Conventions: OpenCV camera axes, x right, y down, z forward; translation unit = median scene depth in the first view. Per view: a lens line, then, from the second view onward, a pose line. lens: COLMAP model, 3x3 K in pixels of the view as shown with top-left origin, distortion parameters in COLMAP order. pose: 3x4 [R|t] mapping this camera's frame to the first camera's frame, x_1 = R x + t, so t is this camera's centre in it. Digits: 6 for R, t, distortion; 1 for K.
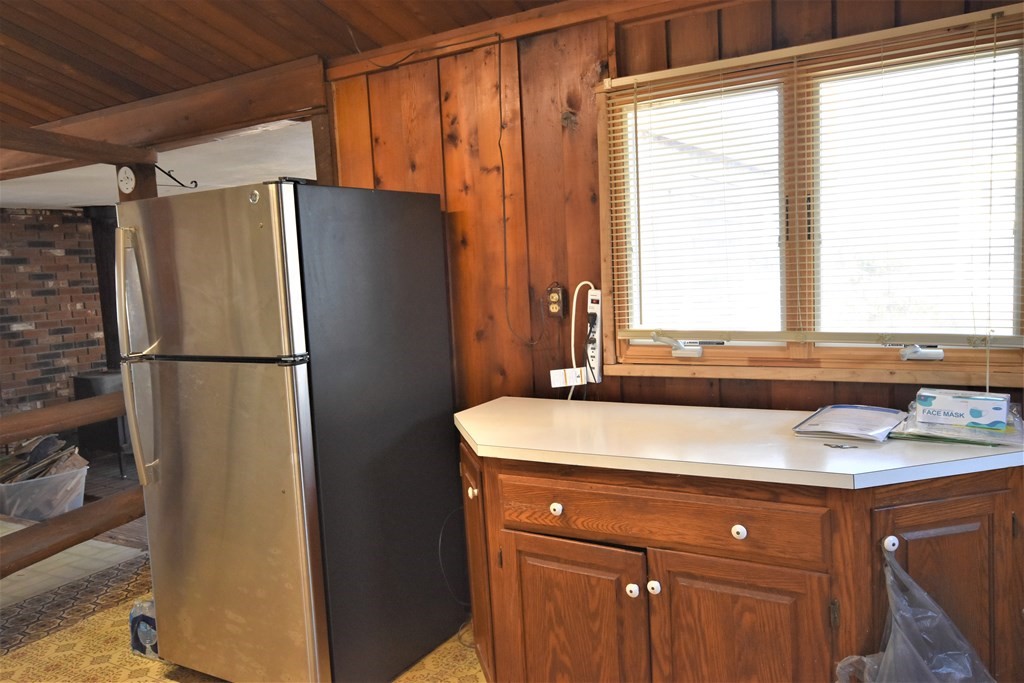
lens RADIAL K [[803.3, 0, 512.0], [0, 803.3, 346.7], [0, 0, 1]] dist [0.025429, 0.005997]
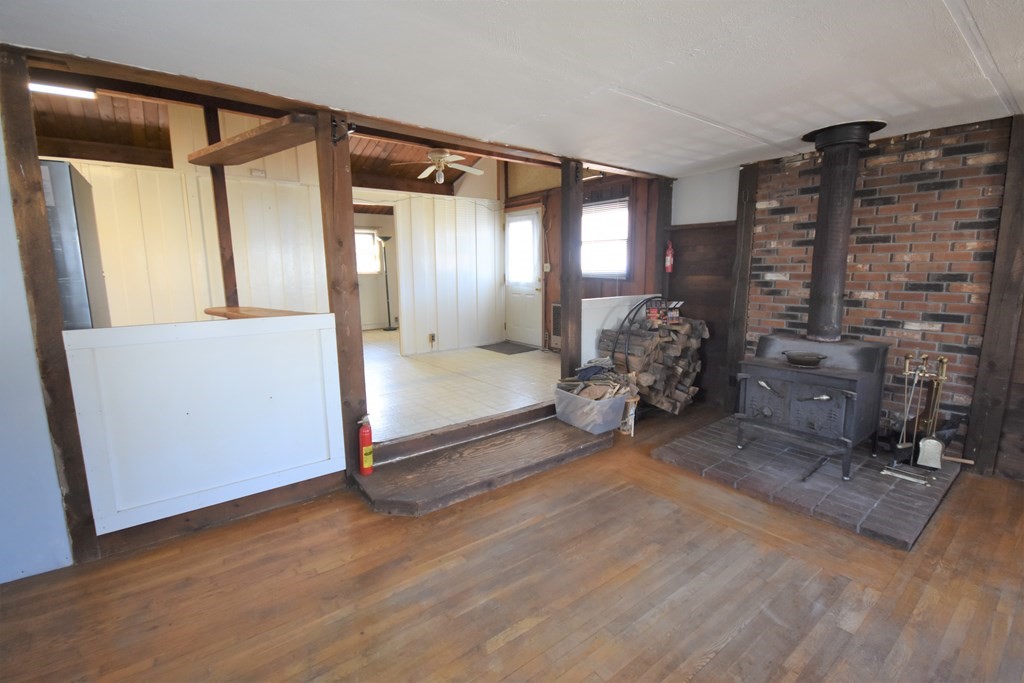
lens RADIAL K [[450.4, 0, 518.5], [0, 450.4, 343.2], [0, 0, 1]] dist [0.000021, -0.005569]
pose [[-0.359820, 0.200574, -0.911208, 0.051639], [-0.068580, 0.968293, 0.240220, -0.057231], [0.930498, 0.148927, -0.334656, 0.894345]]
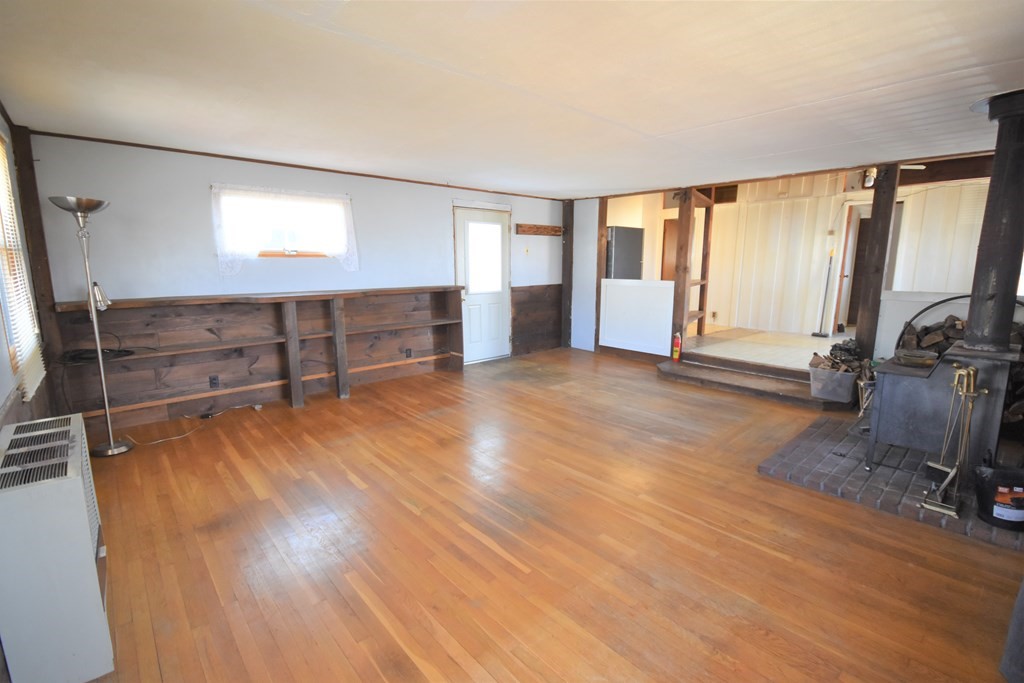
lens RADIAL K [[474.7, 0, 511.4], [0, 474.7, 339.3], [0, 0, 1]] dist [0.002532, -0.002501]
pose [[-0.955634, 0.001239, 0.294554, -0.224403], [0.076614, 0.966619, 0.244496, -0.113026], [-0.284419, 0.256215, -0.923829, 1.548842]]
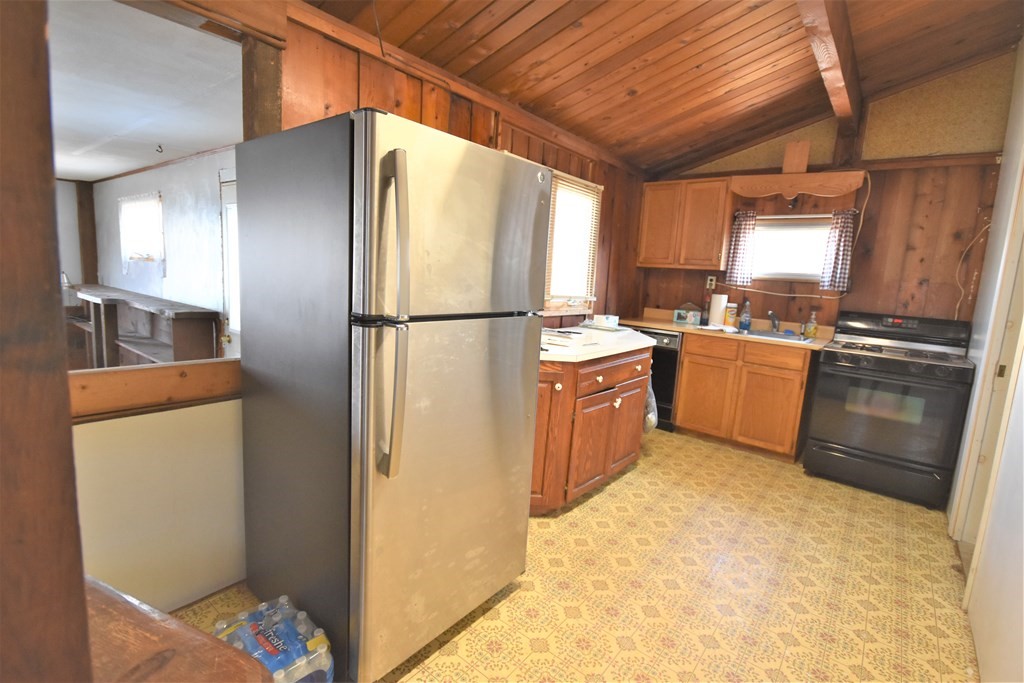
lens RADIAL K [[474.7, 0, 513.1], [0, 474.7, 343.0], [0, 0, 1]] dist [0.002532, -0.002501]
pose [[0.132246, -0.086885, 0.987402, -0.359987], [0.035065, 0.995937, 0.082940, 0.000317], [-0.990596, 0.023655, 0.134756, 0.326105]]
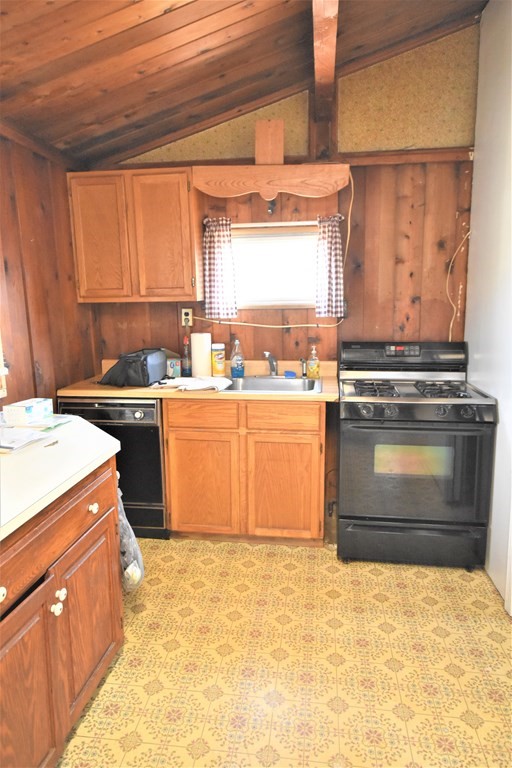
lens RADIAL K [[496.5, 0, 253.6], [0, 496.5, 382.1], [0, 0, 1]] dist [0.014242, 0.010366]
pose [[-0.392553, -0.100492, 0.914223, -0.167692], [0.130391, 0.977892, 0.163479, -0.026807], [-0.910440, 0.183380, -0.370771, 0.279796]]
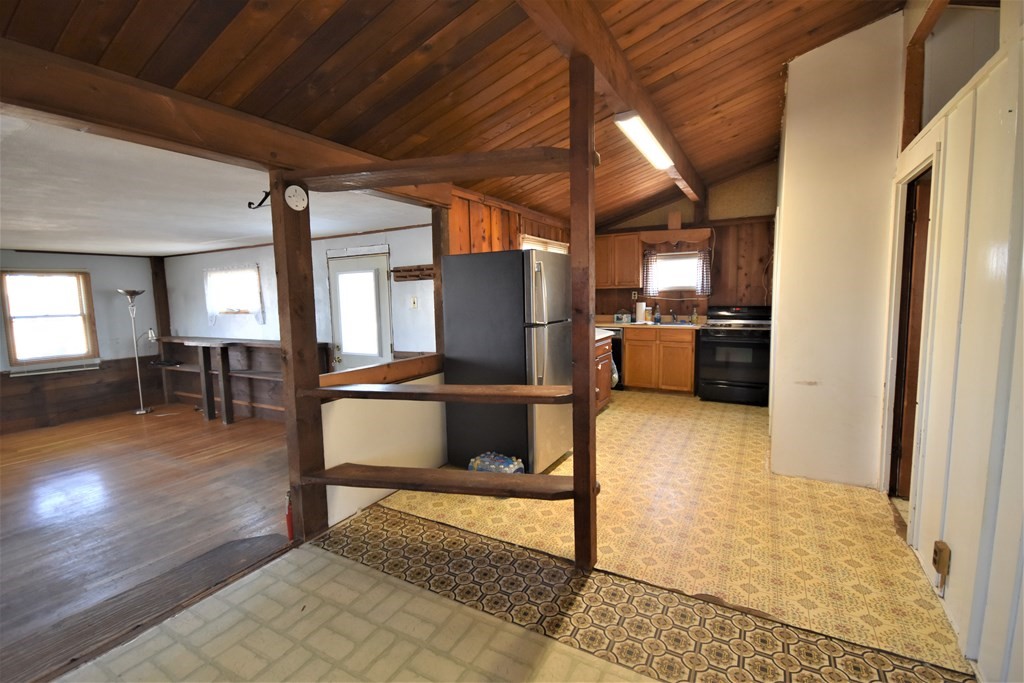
lens RADIAL K [[450.4, 0, 515.6], [0, 450.4, 342.6], [0, 0, 1]] dist [0.000021, -0.005569]
pose [[-0.033440, -0.053744, 0.997995, -0.645057], [0.126360, 0.990313, 0.057565, -0.006244], [-0.991421, 0.128032, -0.026325, 0.436593]]
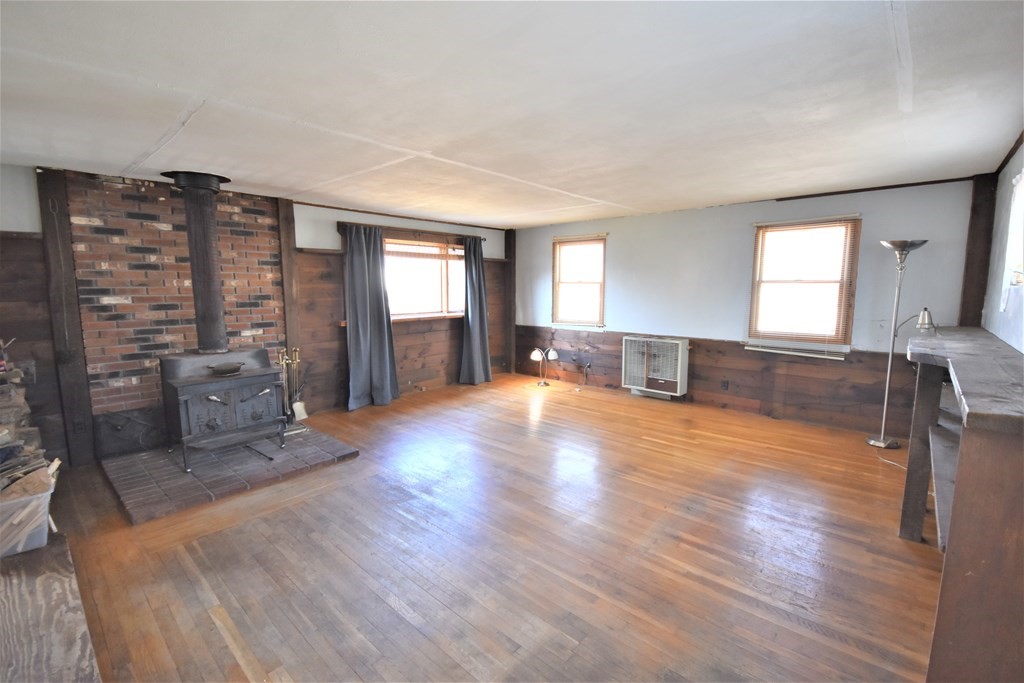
lens RADIAL K [[450.4, 0, 512.3], [0, 450.4, 346.0], [0, 0, 1]] dist [0.000021, -0.005569]
pose [[0.980320, 0.073221, -0.183335, -0.036870], [-0.066695, 0.996909, 0.041520, -0.023812], [0.185808, -0.028475, 0.982173, 0.557239]]
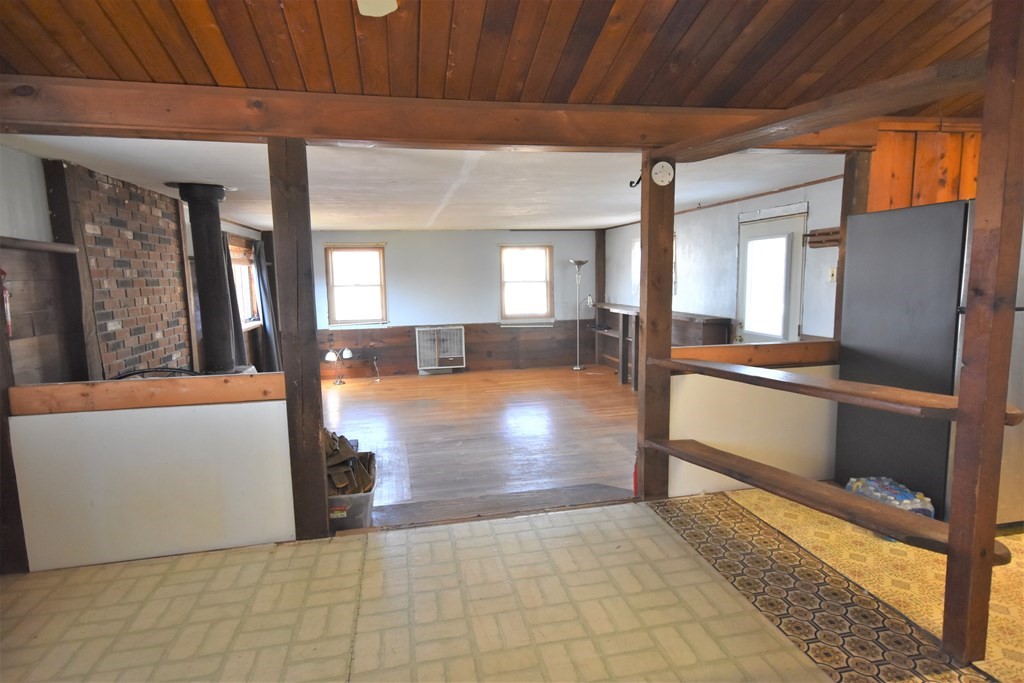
lens RADIAL K [[551.9, 0, 517.4], [0, 551.9, 342.6], [0, 0, 1]] dist [0.015389, 0.002735]
pose [[0.732777, -0.049779, 0.678645, -0.680705], [0.053079, 0.998463, 0.015925, 0.004042], [-0.678395, 0.024352, 0.734293, 0.335615]]
